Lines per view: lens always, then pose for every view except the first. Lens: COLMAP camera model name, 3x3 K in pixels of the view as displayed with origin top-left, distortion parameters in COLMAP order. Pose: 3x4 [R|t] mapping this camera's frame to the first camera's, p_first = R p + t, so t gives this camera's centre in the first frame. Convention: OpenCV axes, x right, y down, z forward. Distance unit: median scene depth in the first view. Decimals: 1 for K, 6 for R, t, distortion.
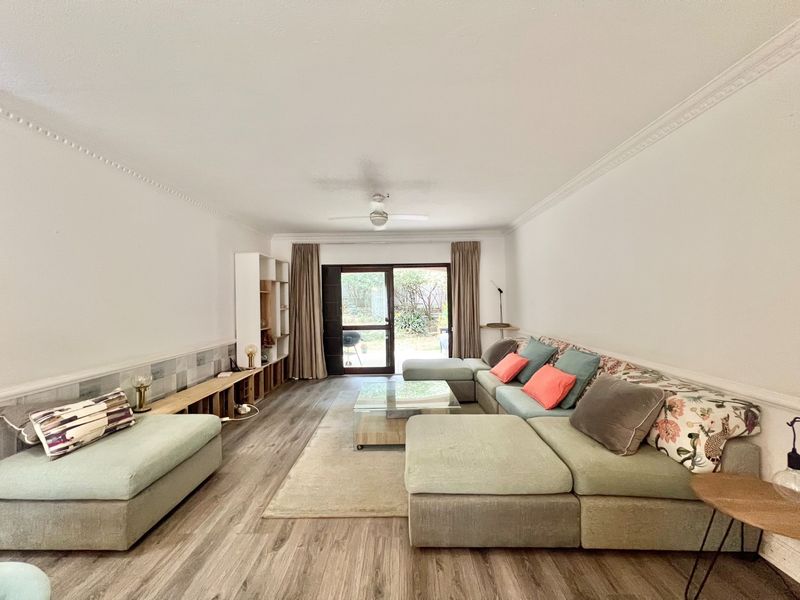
lens RADIAL K [[318.9, 0, 399.4], [0, 318.9, 300.1], [0, 0, 1]] dist [-0.003314, 0.001220]
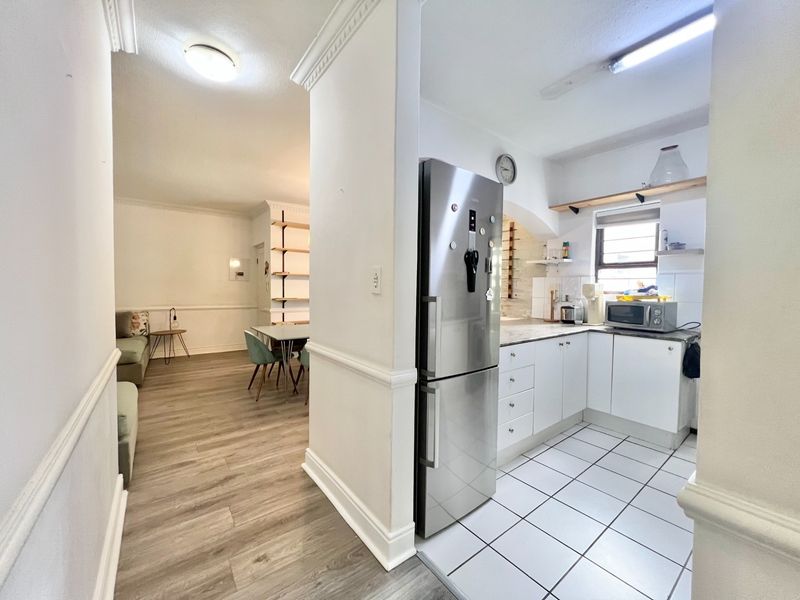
lens RADIAL K [[318.9, 0, 398.7], [0, 318.9, 298.6], [0, 0, 1]] dist [-0.003314, 0.001220]
pose [[-0.613226, -0.017479, 0.789714, -1.328449], [-0.003999, 0.999811, 0.019023, 0.059881], [-0.789897, 0.008507, -0.613180, 0.442847]]
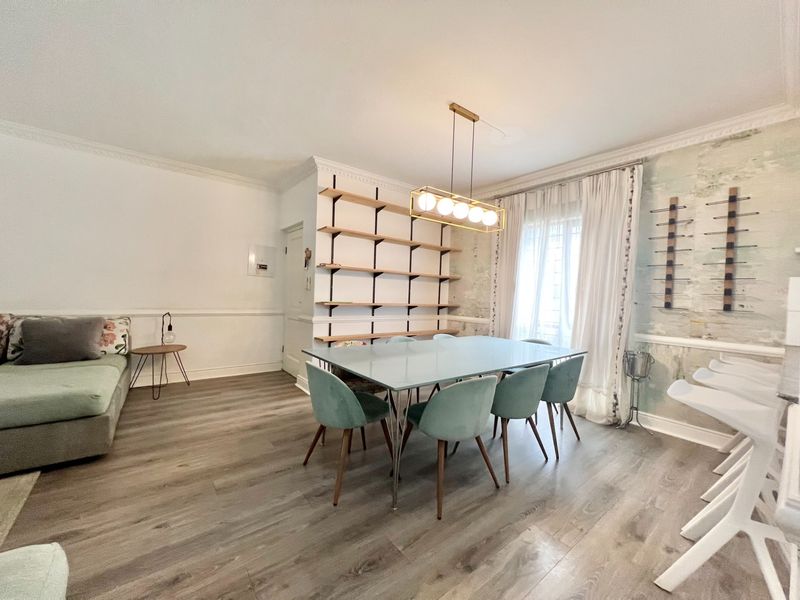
lens RADIAL K [[318.9, 0, 399.5], [0, 318.9, 299.3], [0, 0, 1]] dist [-0.003314, 0.001220]
pose [[-0.629604, -0.018225, 0.776702, -0.757470], [-0.027423, 0.999623, 0.001226, 0.072349], [-0.776432, -0.020528, -0.629866, 0.429643]]
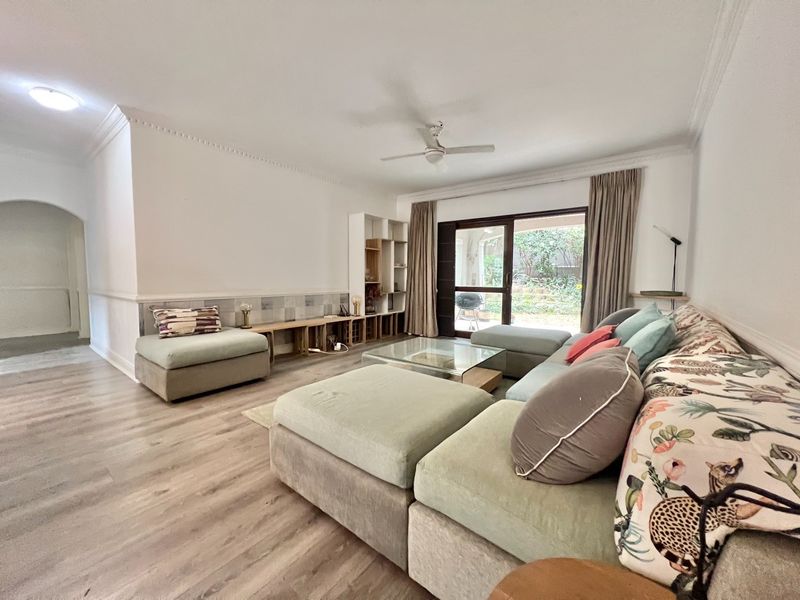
lens RADIAL K [[318.9, 0, 397.7], [0, 318.9, 300.4], [0, 0, 1]] dist [-0.003314, 0.001220]
pose [[0.796829, 0.067107, -0.600466, 0.421780], [-0.019485, 0.996150, 0.085471, 0.073525], [0.603890, -0.056405, 0.795069, 0.228977]]
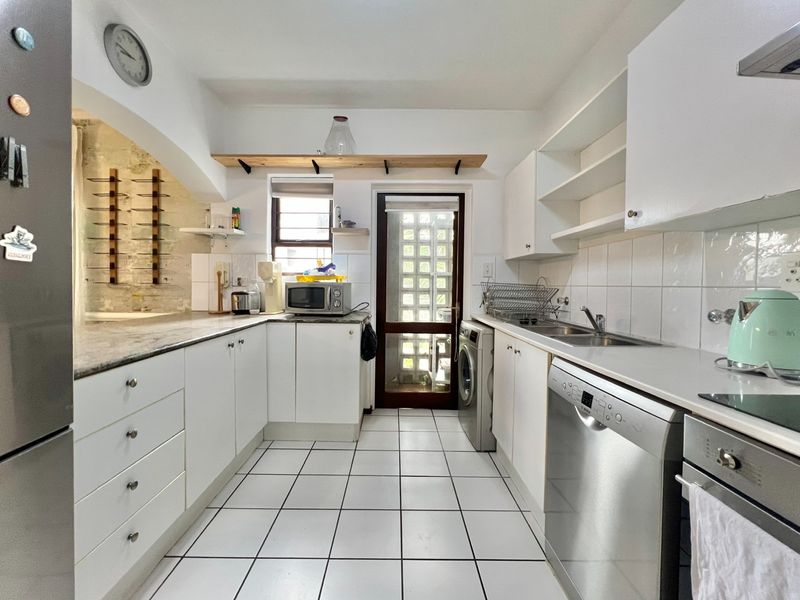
lens RADIAL K [[318.9, 0, 385.7], [0, 318.9, 292.8], [0, 0, 1]] dist [-0.003314, 0.001220]
pose [[-0.999964, 0.007606, 0.003698, -1.217908], [0.007668, 0.999825, 0.017083, 0.091285], [-0.003567, 0.017111, -0.999847, 0.179865]]
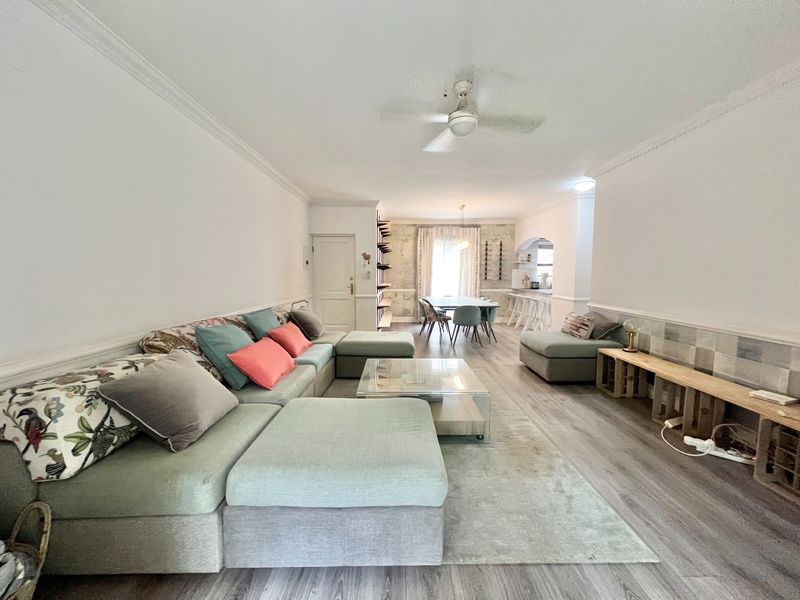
lens RADIAL K [[318.9, 0, 397.3], [0, 318.9, 301.7], [0, 0, 1]] dist [-0.003314, 0.001220]
pose [[-0.999876, 0.015740, -0.000254, 0.069494], [0.015660, 0.996152, 0.086232, 0.028359], [0.001611, 0.086218, -0.996275, 1.703826]]
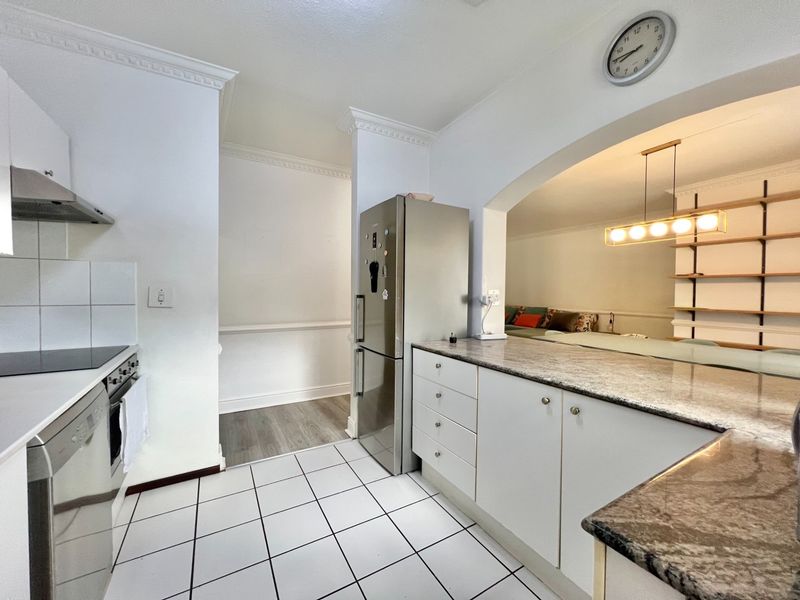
lens RADIAL K [[318.9, 0, 398.2], [0, 318.9, 297.0], [0, 0, 1]] dist [-0.003314, 0.001220]
pose [[0.862743, 0.013608, 0.505459, -1.307948], [-0.023192, 0.999651, 0.012672, 0.059075], [-0.505110, -0.022655, 0.862758, -0.489681]]
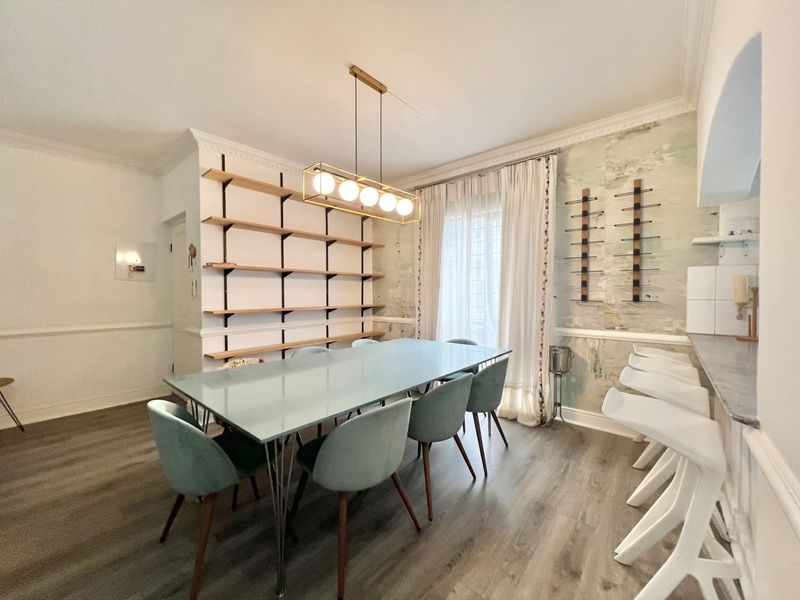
lens RADIAL K [[318.9, 0, 399.6], [0, 318.9, 299.6], [0, 0, 1]] dist [-0.003314, 0.001220]
pose [[-0.770076, 0.005172, 0.637932, -0.714429], [0.013664, 0.999871, 0.008387, 0.061208], [-0.637806, 0.015176, -0.770047, 0.310241]]
